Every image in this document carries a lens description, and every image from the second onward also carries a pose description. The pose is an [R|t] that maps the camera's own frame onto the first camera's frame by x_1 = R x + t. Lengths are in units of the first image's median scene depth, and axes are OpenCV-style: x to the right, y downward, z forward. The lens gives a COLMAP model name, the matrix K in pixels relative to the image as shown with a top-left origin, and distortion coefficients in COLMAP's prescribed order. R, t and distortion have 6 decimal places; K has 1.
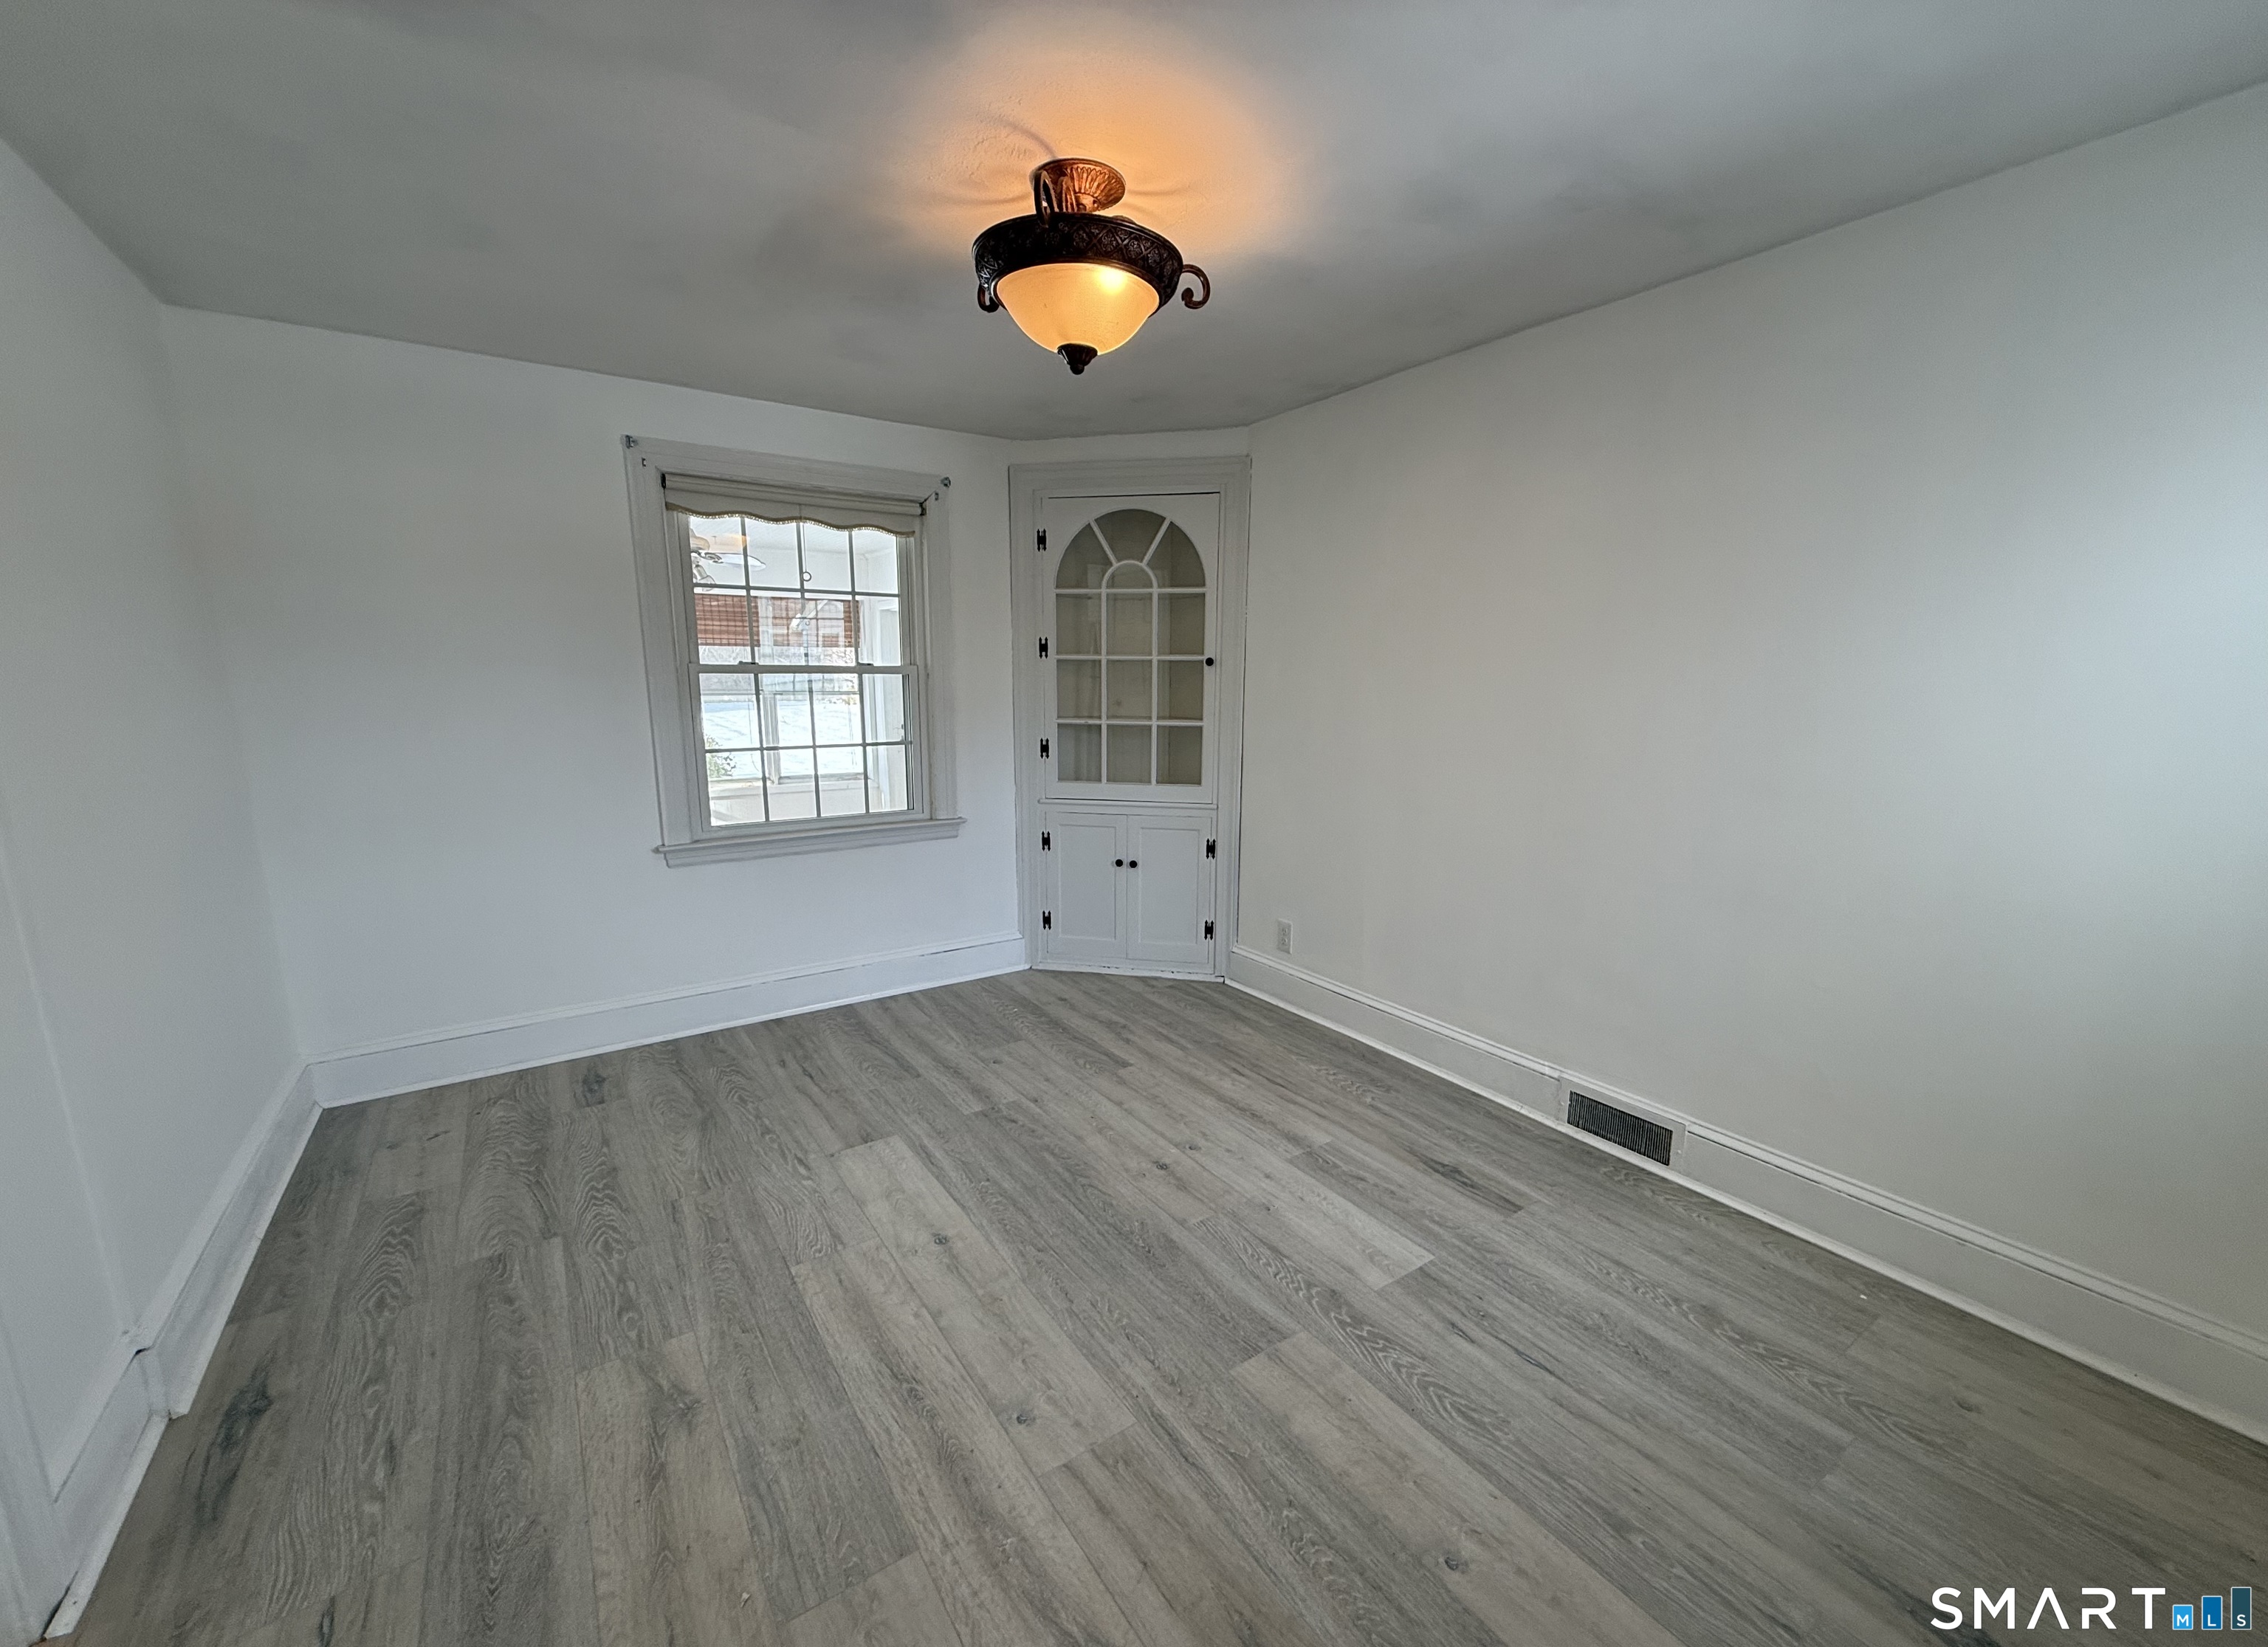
lens RADIAL K [[906.3, 0, 1130.5], [0, 906.3, 847.7], [0, 0, 1]] dist [0.001744, -0.000286]
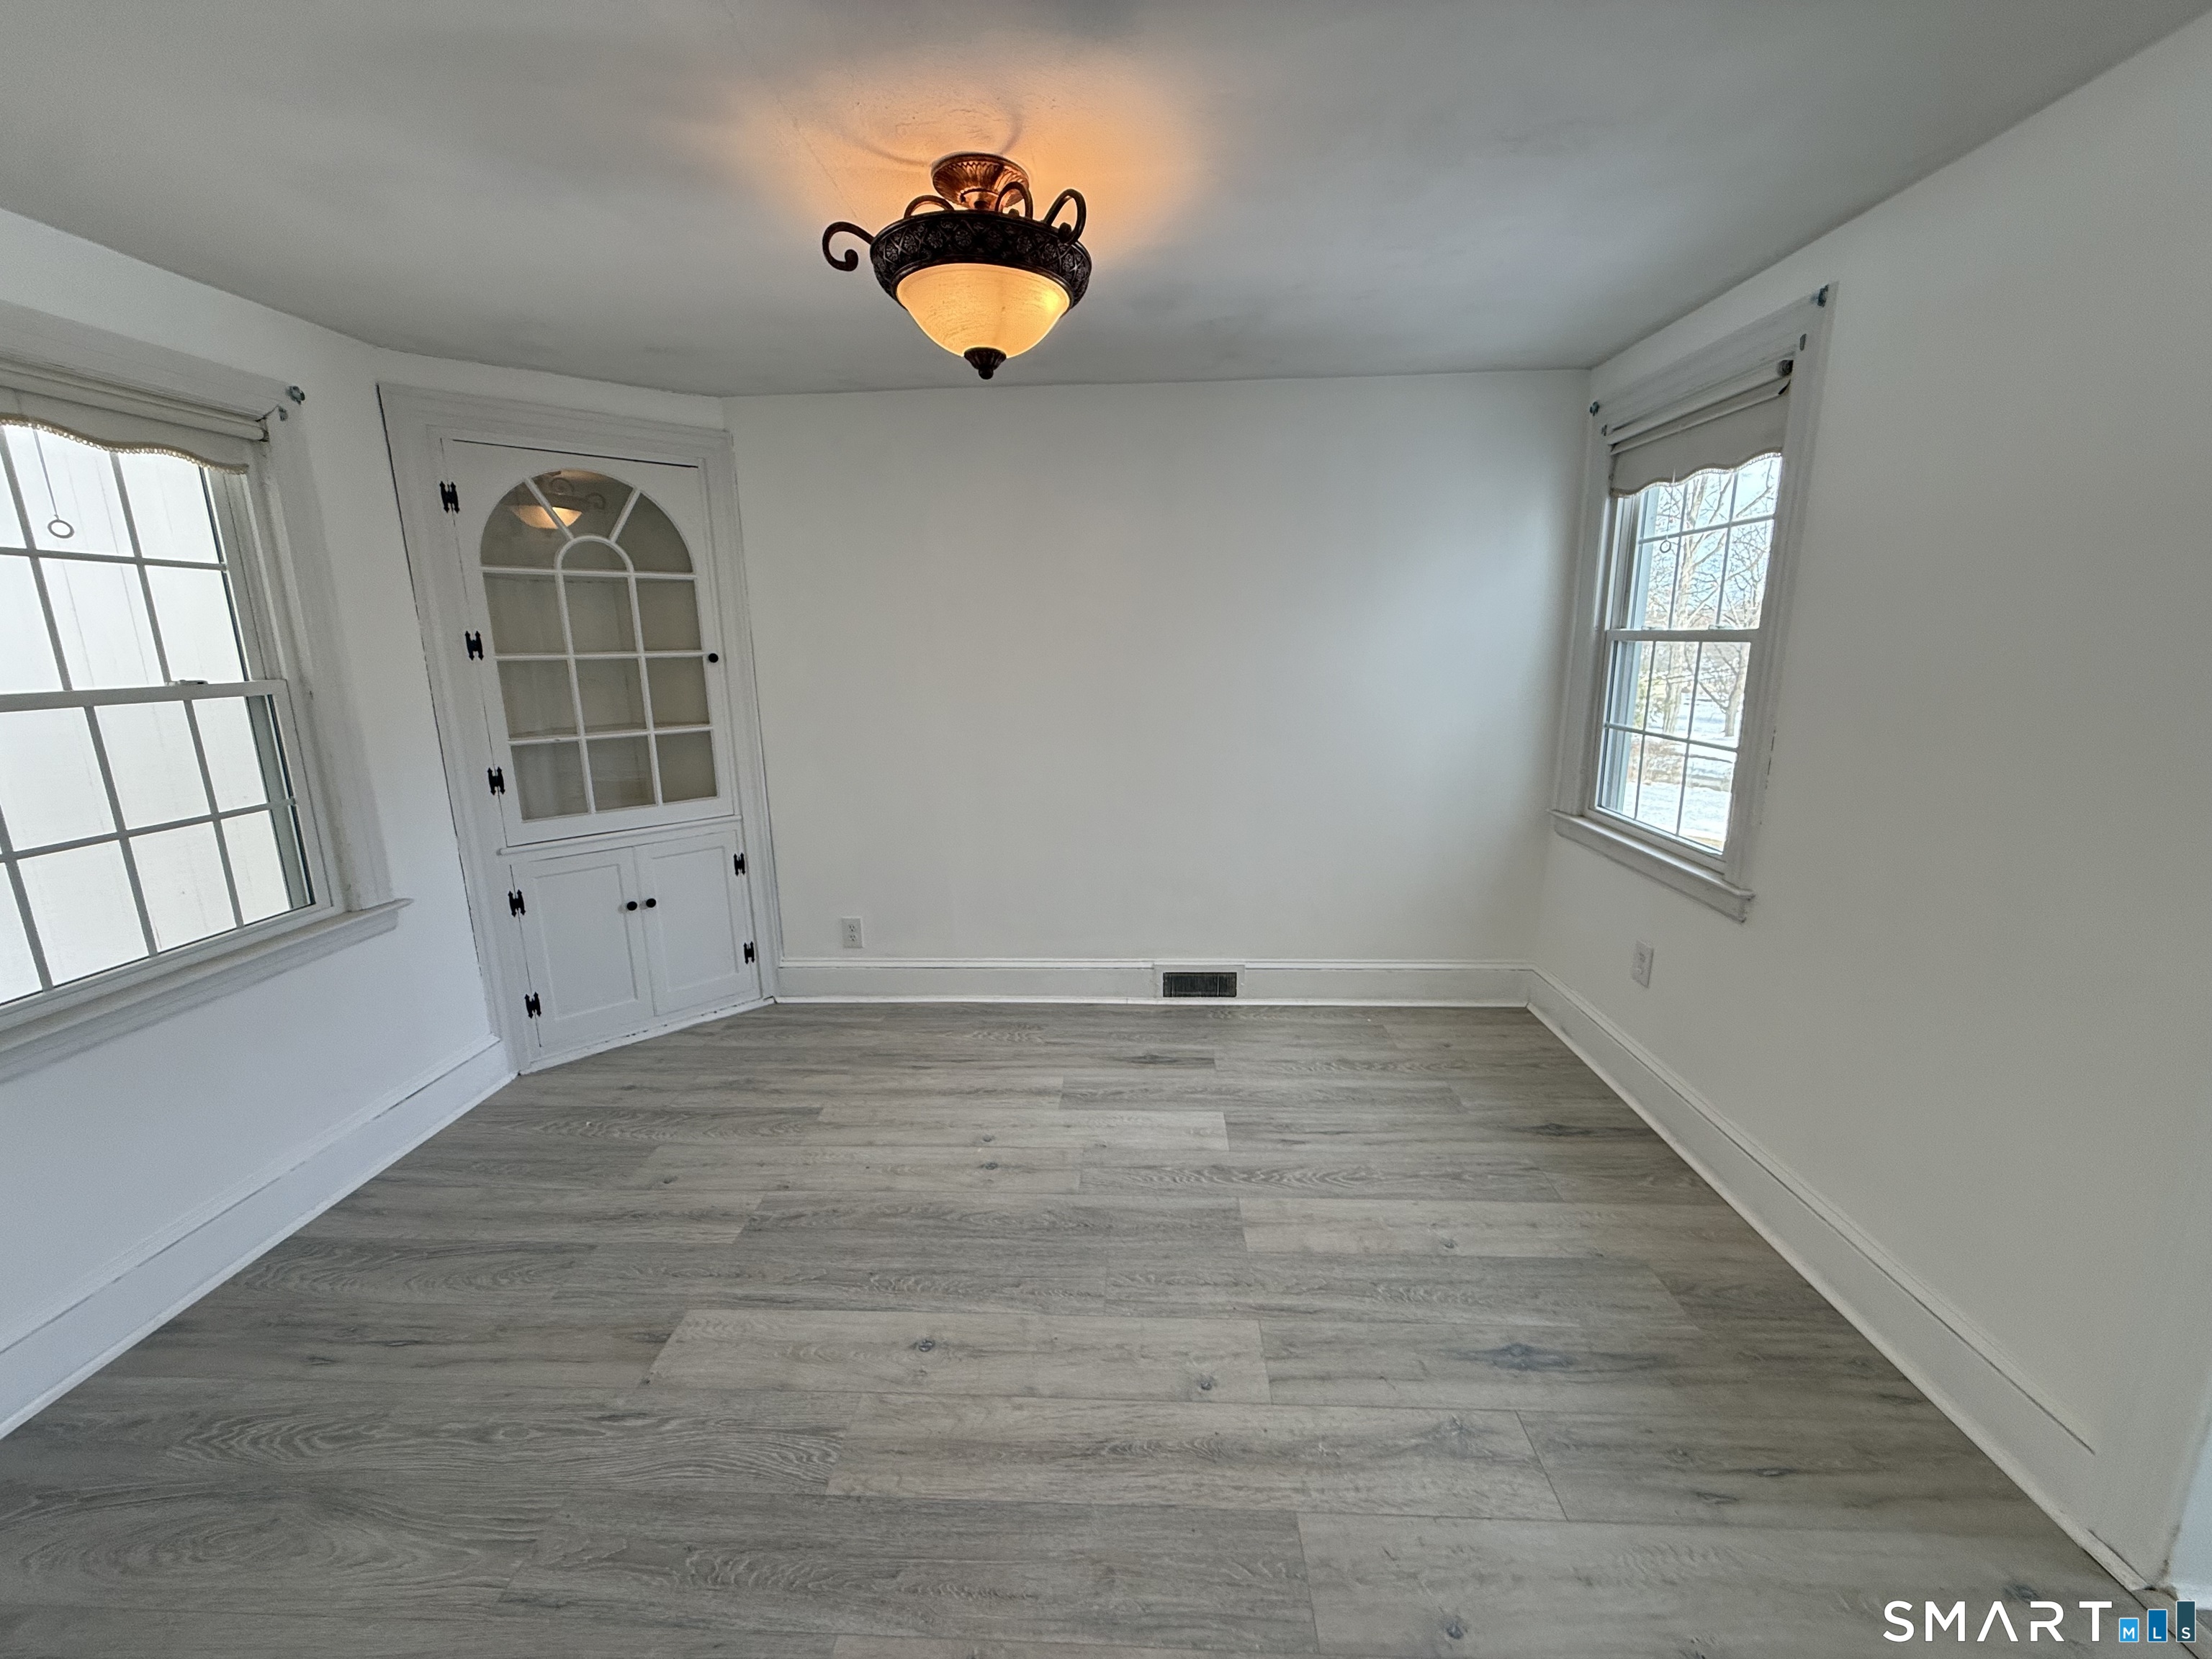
lens RADIAL K [[880.7, 0, 1103.8], [0, 880.7, 829.3], [0, 0, 1]] dist [-0.001216, -0.000076]
pose [[0.593235, -0.186146, 0.783213, -0.502622], [0.170162, 0.979912, 0.104008, -0.083344], [-0.786840, 0.071571, 0.612993, 0.231252]]
